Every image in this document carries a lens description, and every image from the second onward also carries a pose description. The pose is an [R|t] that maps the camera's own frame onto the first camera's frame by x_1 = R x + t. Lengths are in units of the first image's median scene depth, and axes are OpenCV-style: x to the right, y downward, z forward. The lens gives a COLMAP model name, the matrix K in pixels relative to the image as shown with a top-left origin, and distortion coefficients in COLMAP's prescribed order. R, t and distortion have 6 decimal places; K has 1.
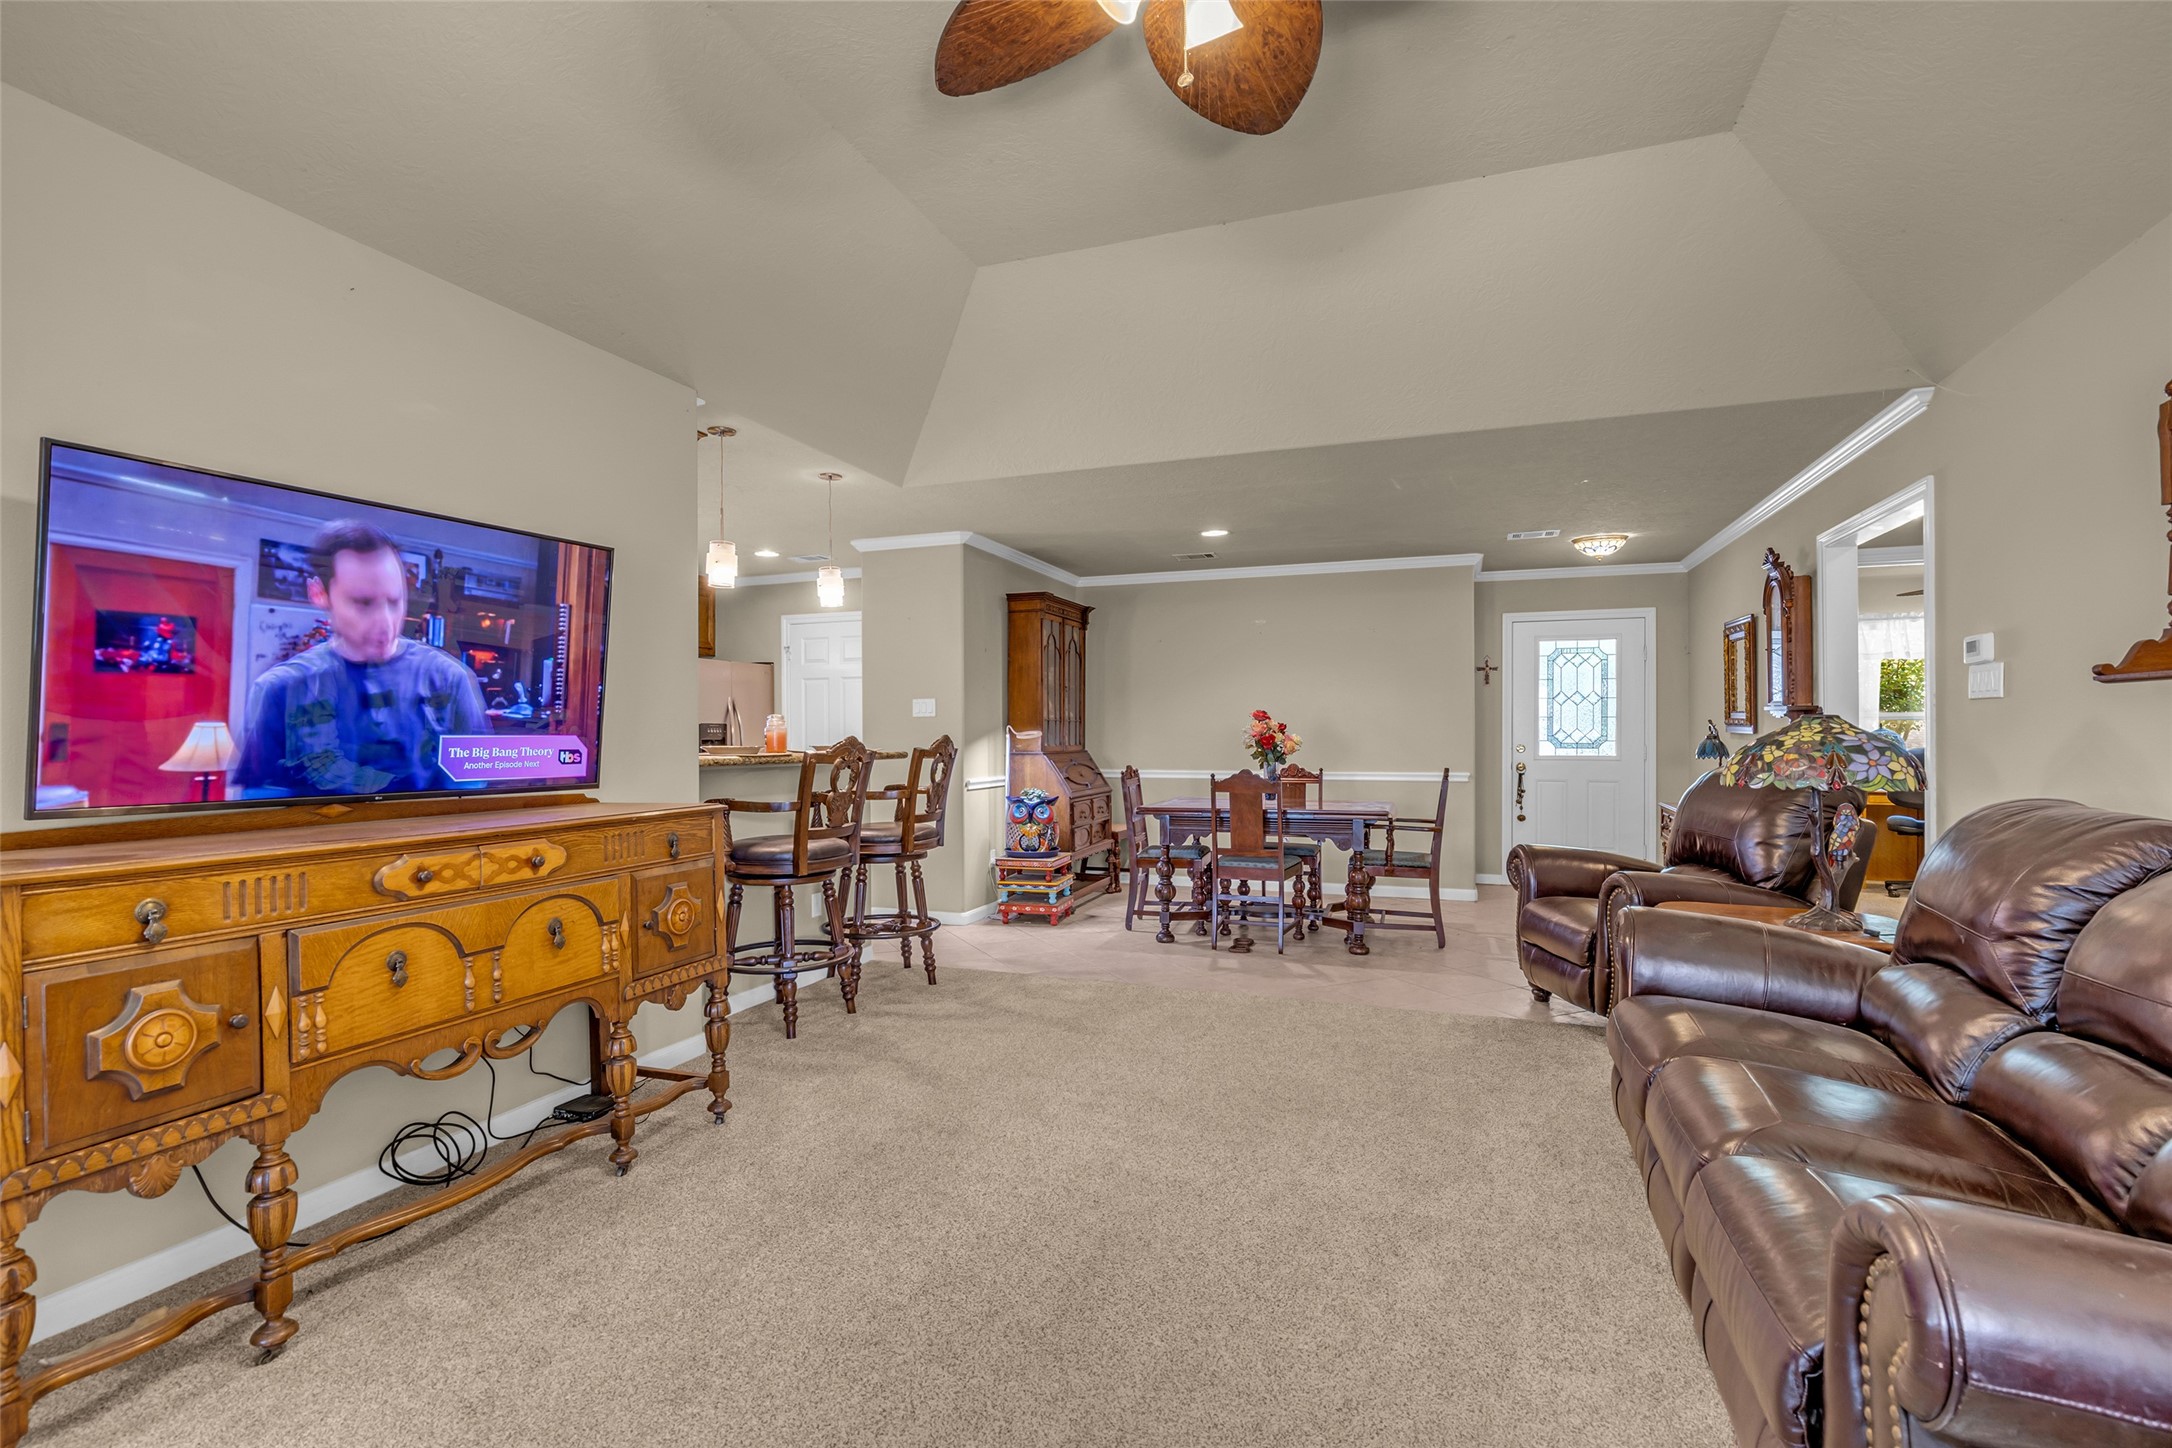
lens RADIAL K [[998.0, 0, 1108.2], [0, 998.0, 741.9], [0, 0, 1]] dist [-0.017386, 0.004880]
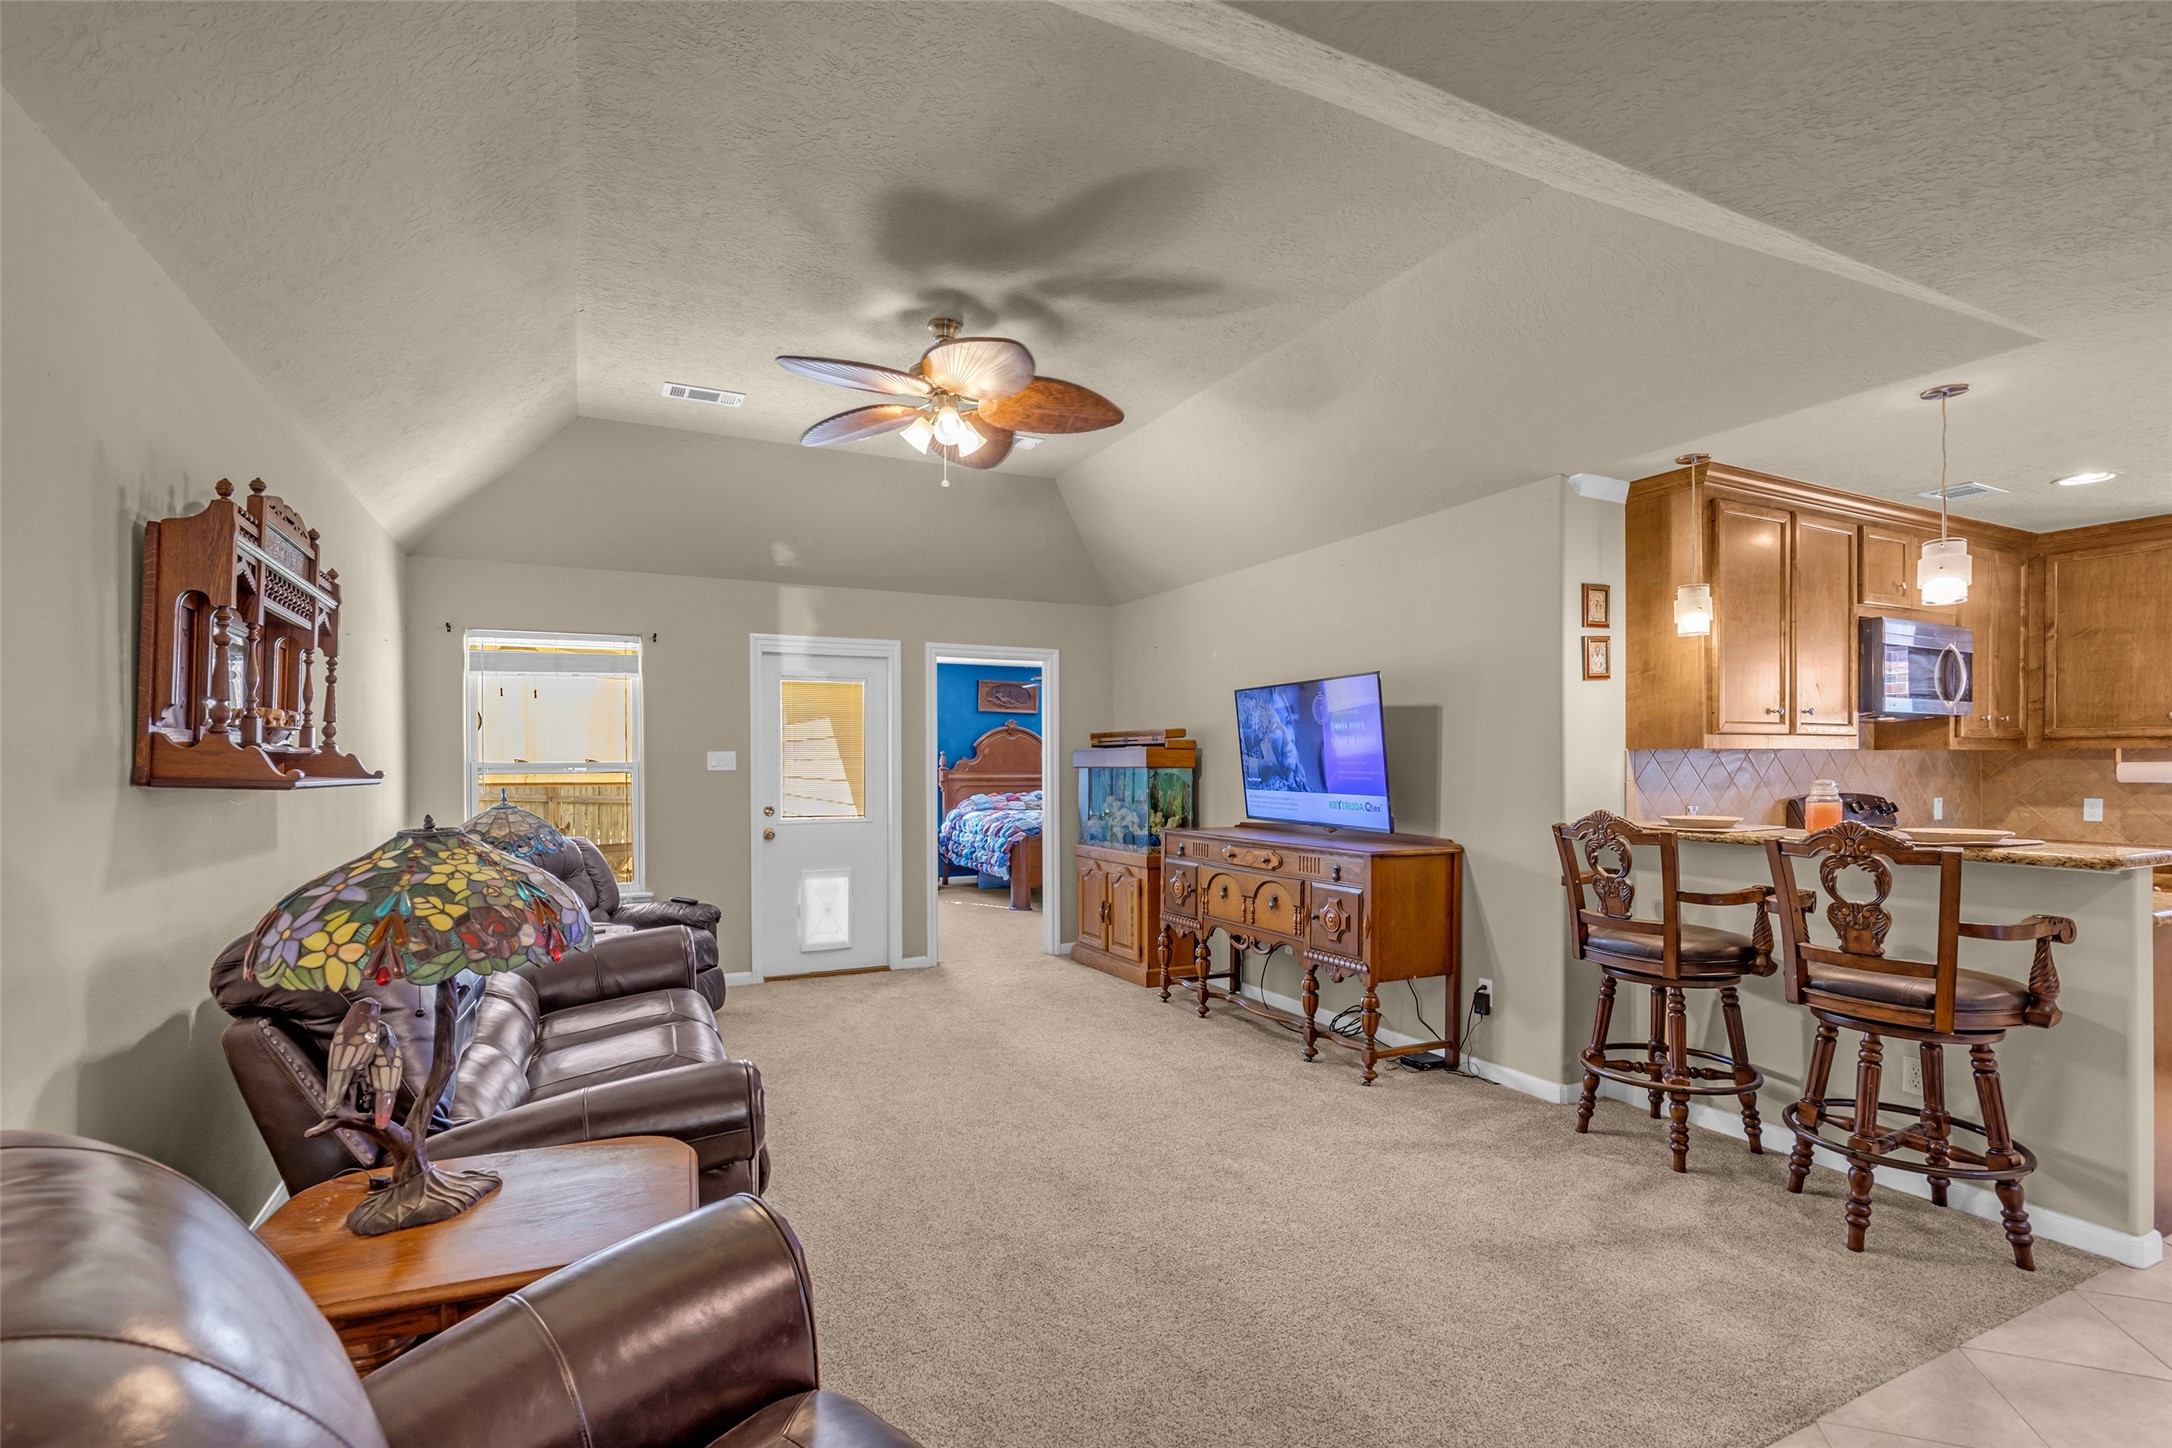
lens RADIAL K [[998.0, 0, 1076.8], [0, 998.0, 767.7], [0, 0, 1]] dist [-0.017386, 0.004880]
pose [[-0.696828, 0.009643, -0.717174, 0.669513], [-0.000549, 0.999902, 0.013977, -0.055173], [0.717238, 0.010133, -0.696754, 1.292405]]
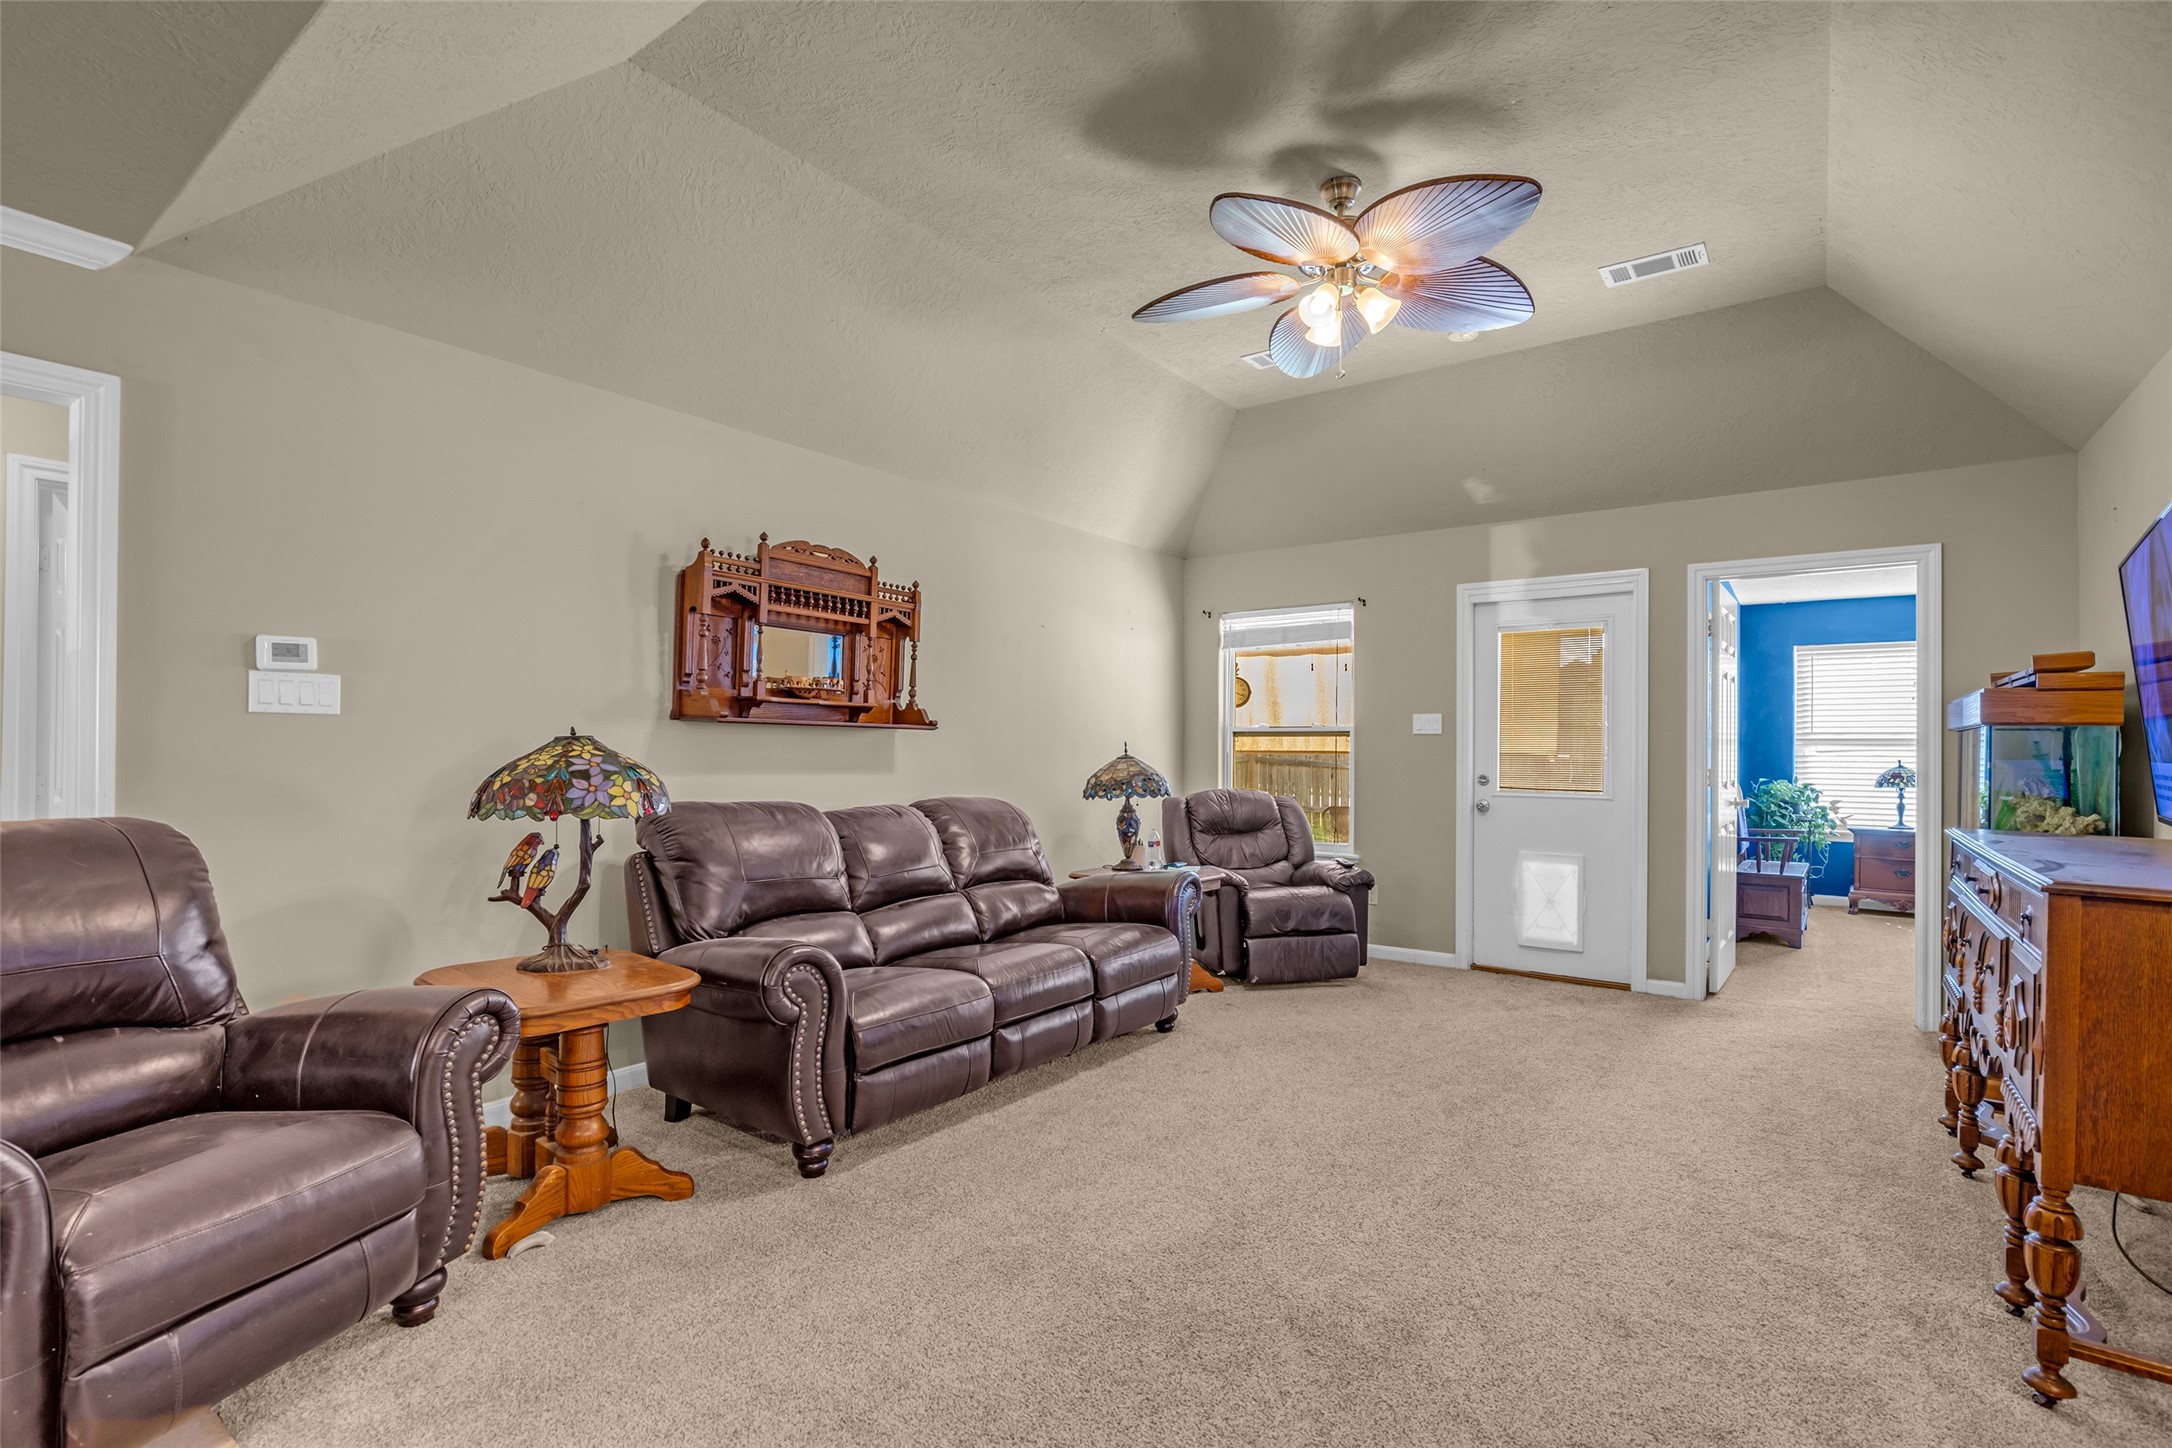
lens RADIAL K [[998.0, 0, 1081.5], [0, 998.0, 739.9], [0, 0, 1]] dist [-0.017386, 0.004880]
pose [[-0.957179, -0.000593, 0.289496, -0.001290], [-0.001154, 0.999998, -0.001766, -0.017265], [-0.289494, -0.002024, -0.957178, 1.360033]]
